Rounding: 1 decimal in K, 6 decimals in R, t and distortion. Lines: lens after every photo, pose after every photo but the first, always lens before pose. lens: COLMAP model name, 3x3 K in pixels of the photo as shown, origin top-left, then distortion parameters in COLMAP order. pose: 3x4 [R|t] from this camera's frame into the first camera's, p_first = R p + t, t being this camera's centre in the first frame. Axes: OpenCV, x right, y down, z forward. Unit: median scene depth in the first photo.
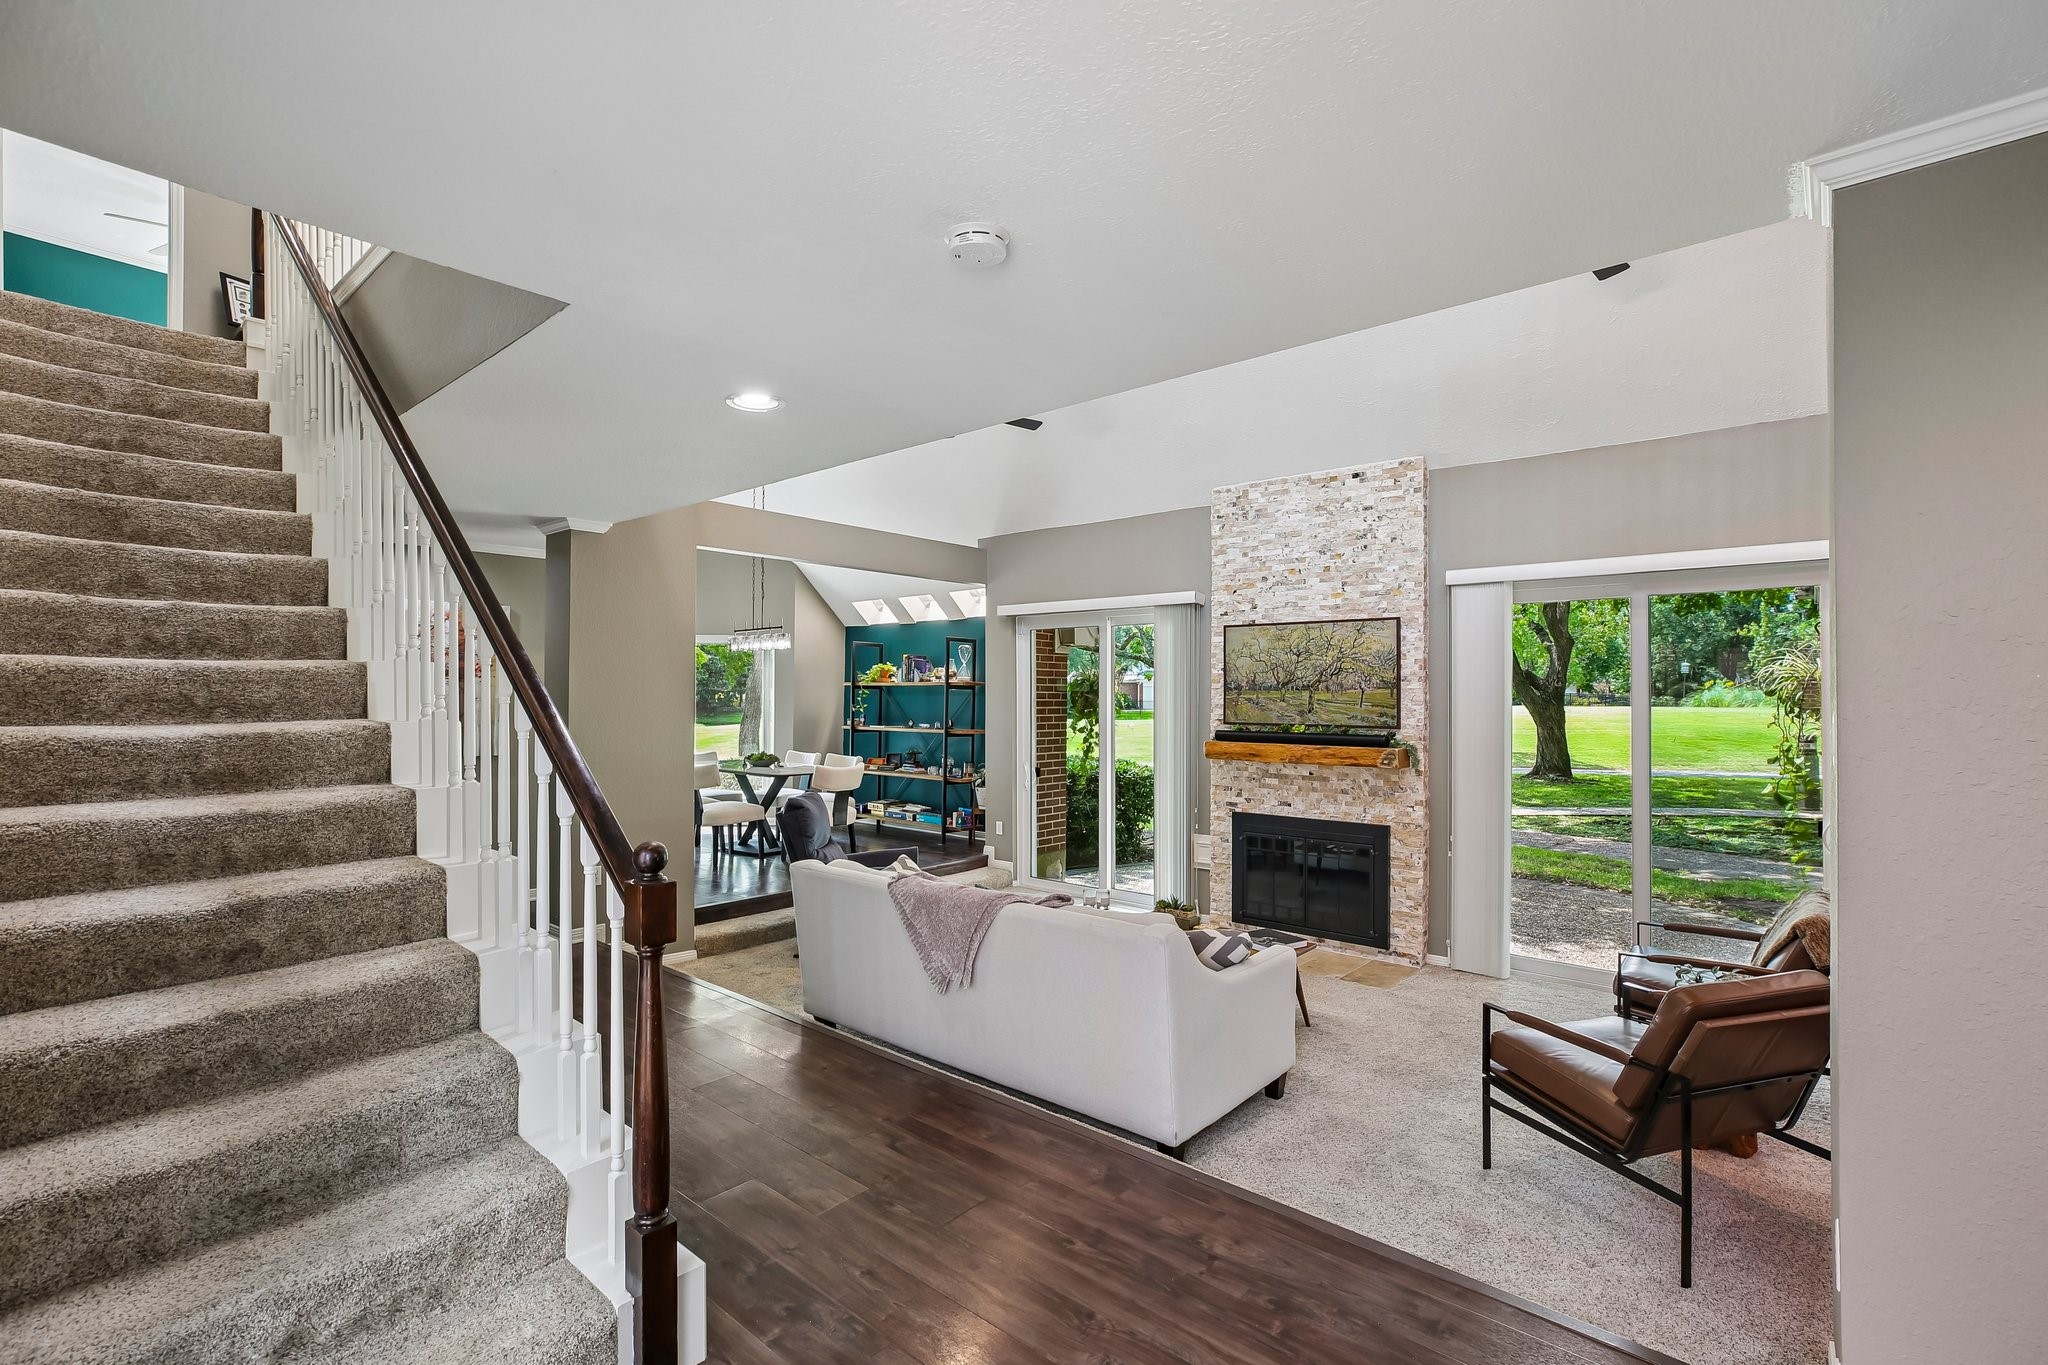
lens RADIAL K [[929.0, 0, 1021.0], [0, 929.0, 684.2], [0, 0, 1]] dist [-0.019288, 0.011705]
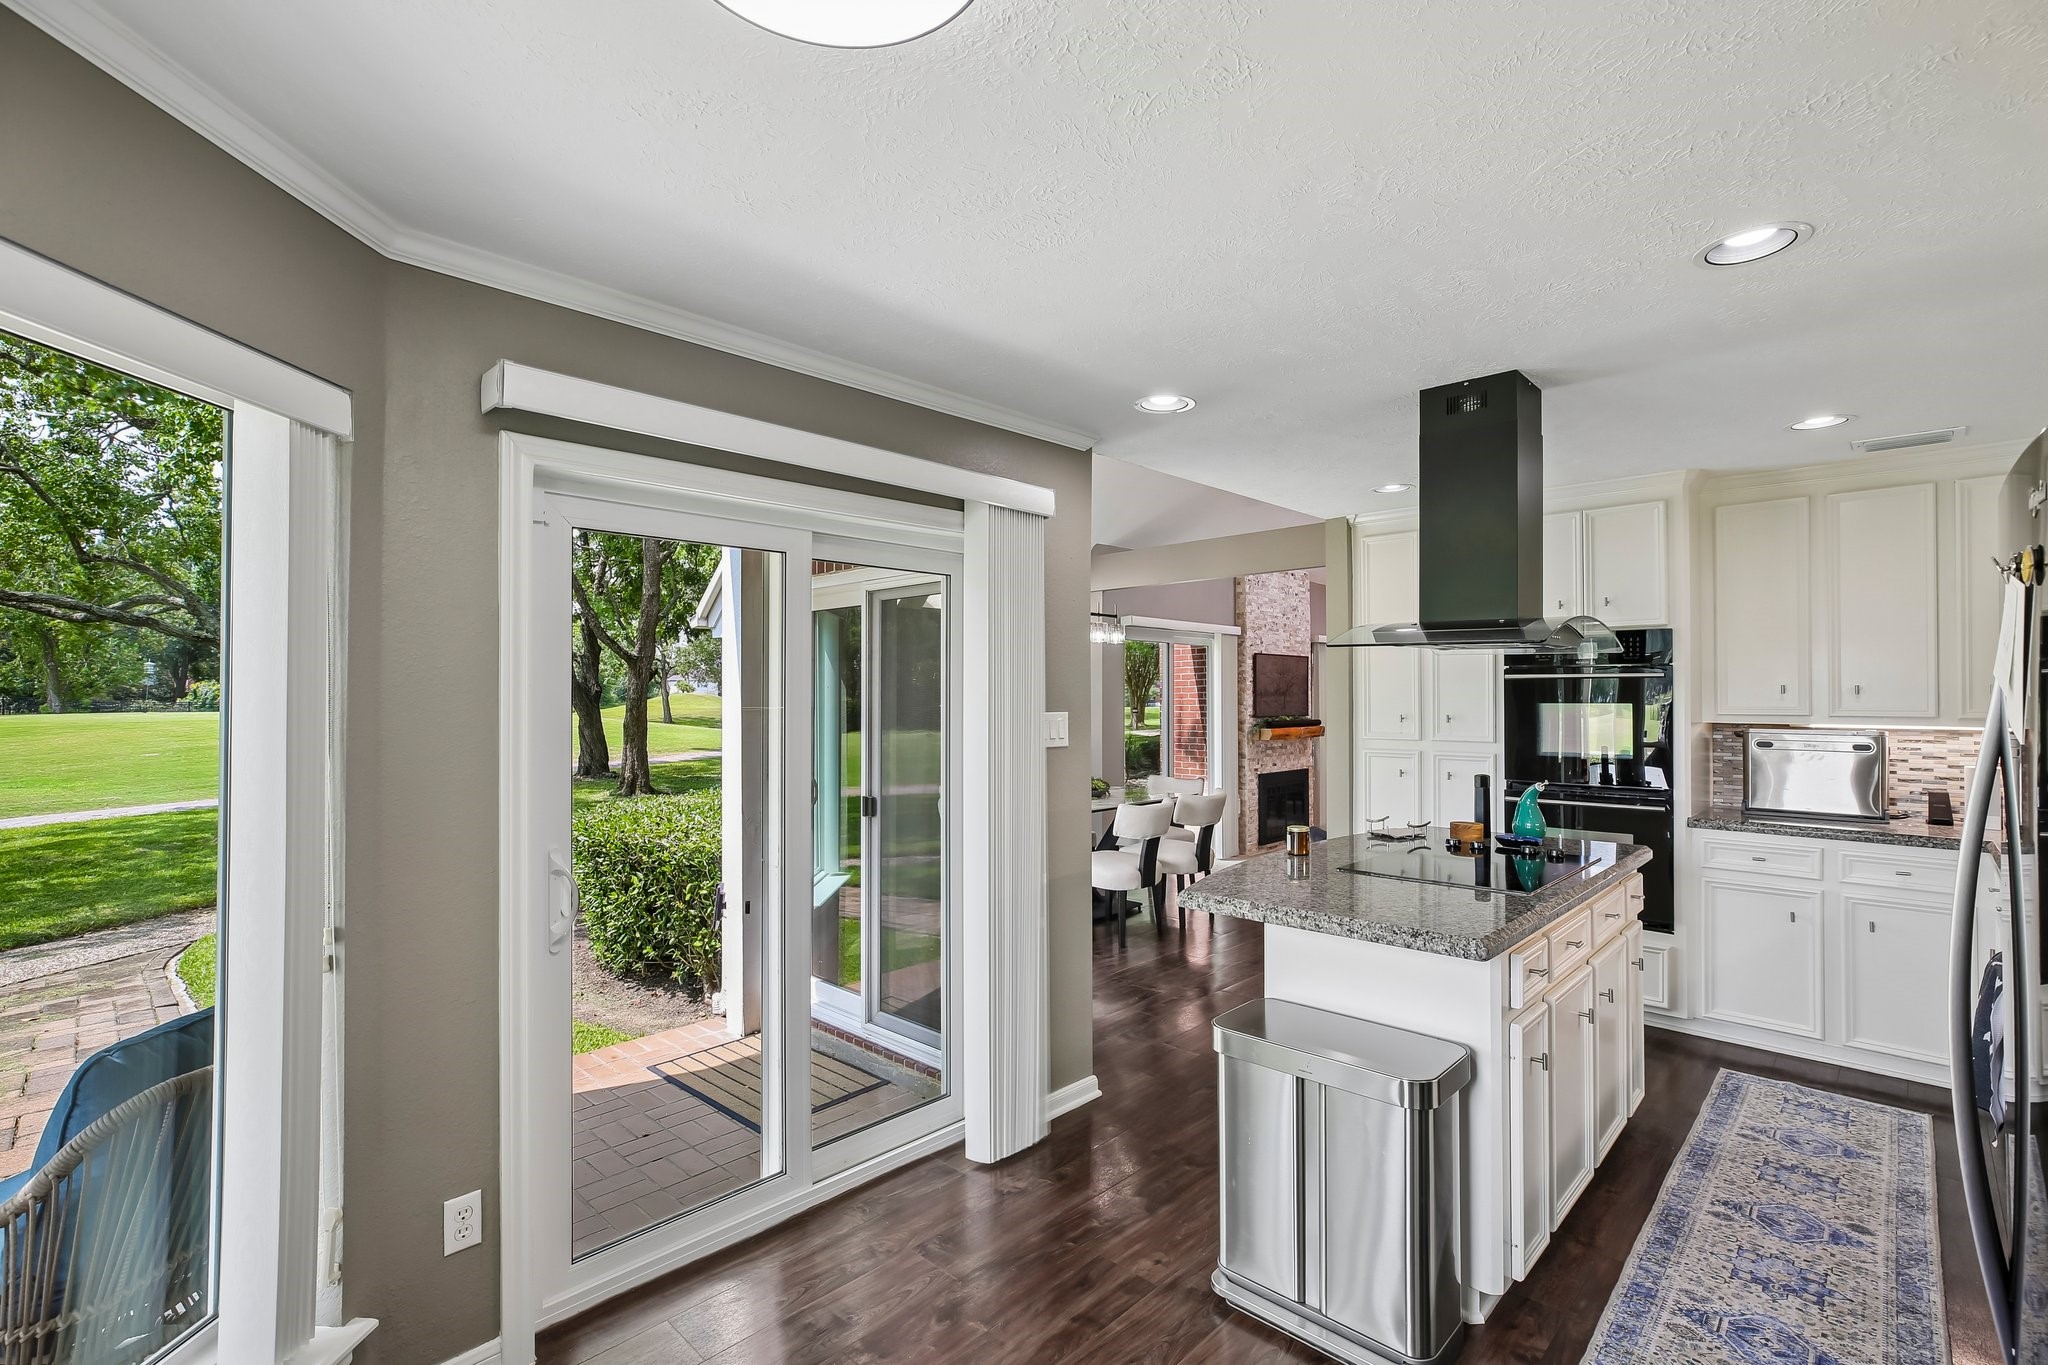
lens RADIAL K [[929.0, 0, 1021.0], [0, 929.0, 684.2], [0, 0, 1]] dist [-0.019288, 0.011705]
pose [[0.040412, 0.007827, 0.999152, -1.333808], [-0.009818, 0.999924, -0.007436, 0.003143], [-0.999135, -0.009509, 0.040486, 1.339894]]
